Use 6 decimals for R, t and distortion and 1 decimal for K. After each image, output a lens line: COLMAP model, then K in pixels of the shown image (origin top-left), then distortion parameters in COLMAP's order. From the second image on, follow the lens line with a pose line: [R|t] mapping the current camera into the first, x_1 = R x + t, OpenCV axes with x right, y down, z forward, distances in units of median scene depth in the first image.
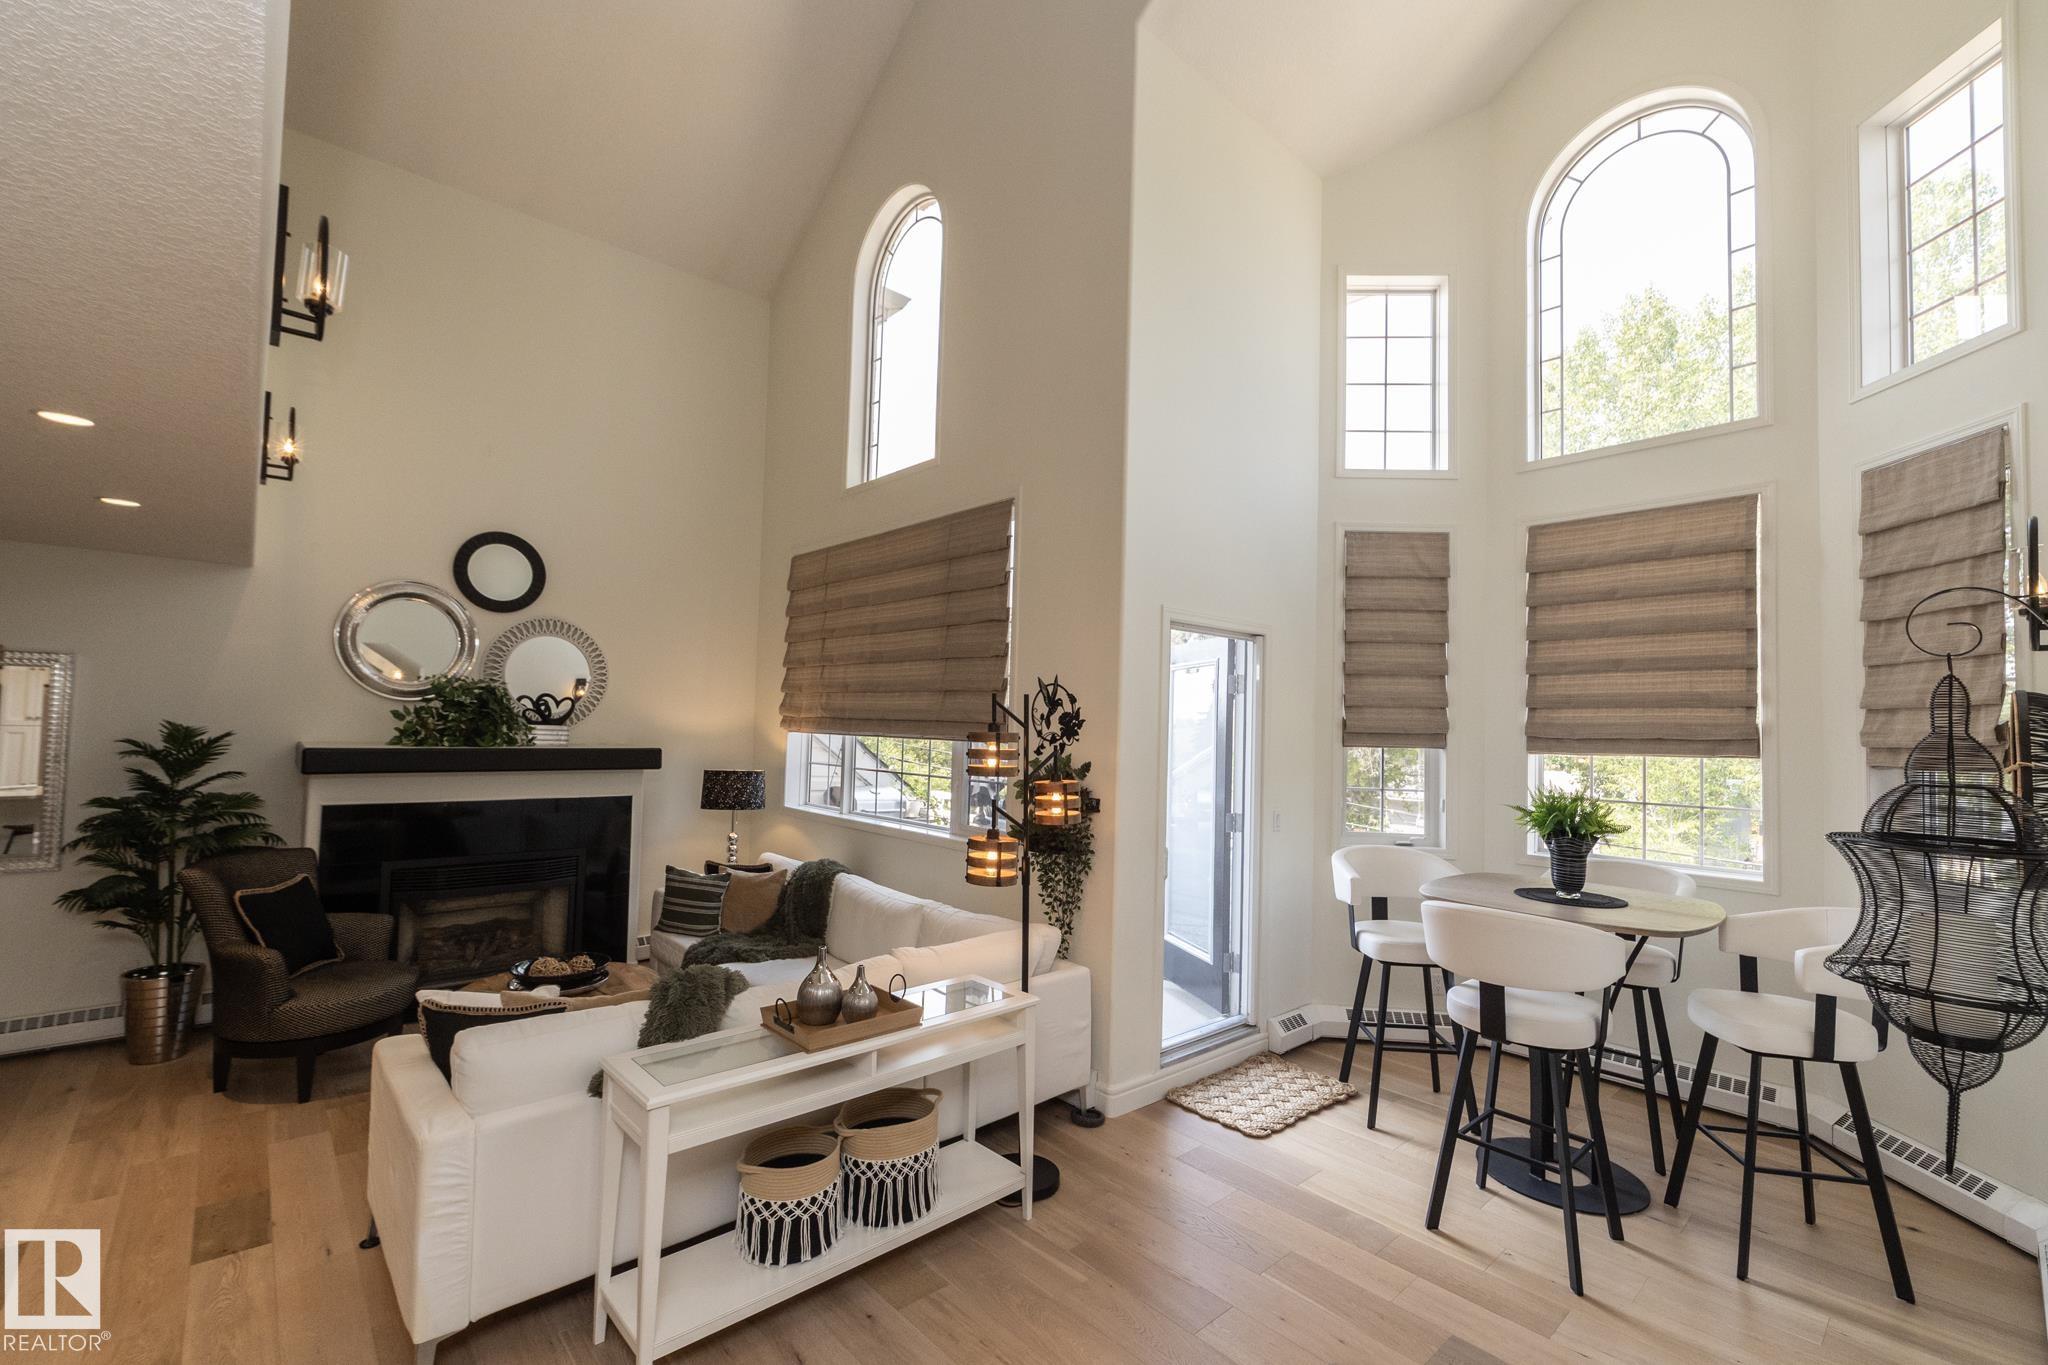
lens RADIAL K [[872.4, 0, 1020.8], [0, 872.4, 695.1], [0, 0, 1]] dist [-0.003334, -0.000186]
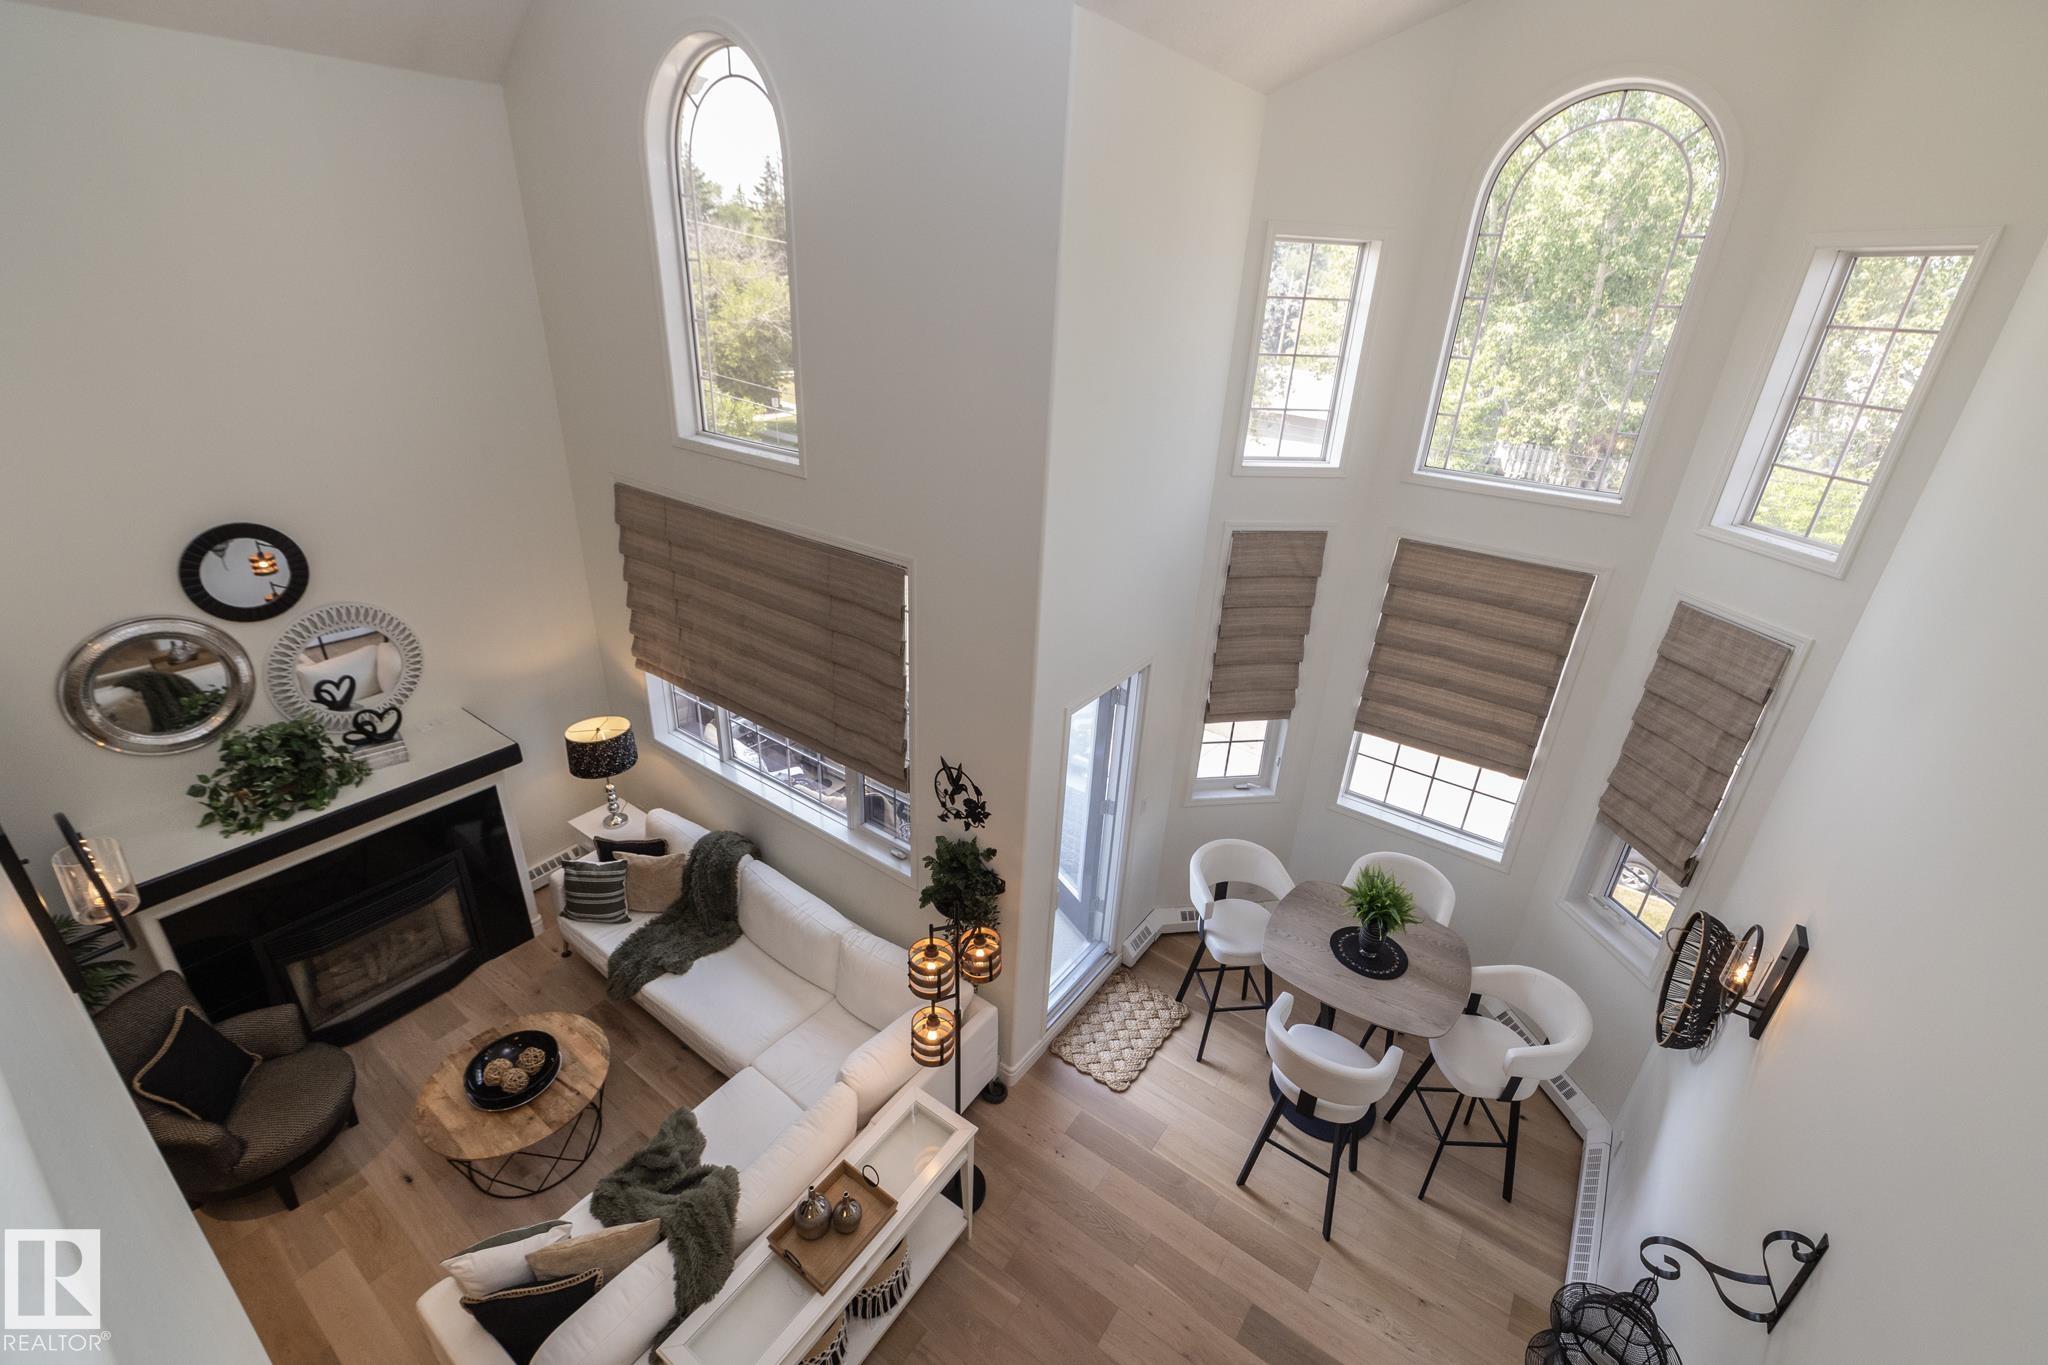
lens RADIAL K [[870.9, 0, 1024.0], [0, 870.9, 682.5], [0, 0, 1]] dist [-0.000432, -0.000476]
pose [[0.976556, -0.073604, 0.202289, -0.085517], [-0.029324, 0.885480, 0.463751, -0.577520], [-0.213257, -0.458811, 0.862562, 0.140182]]
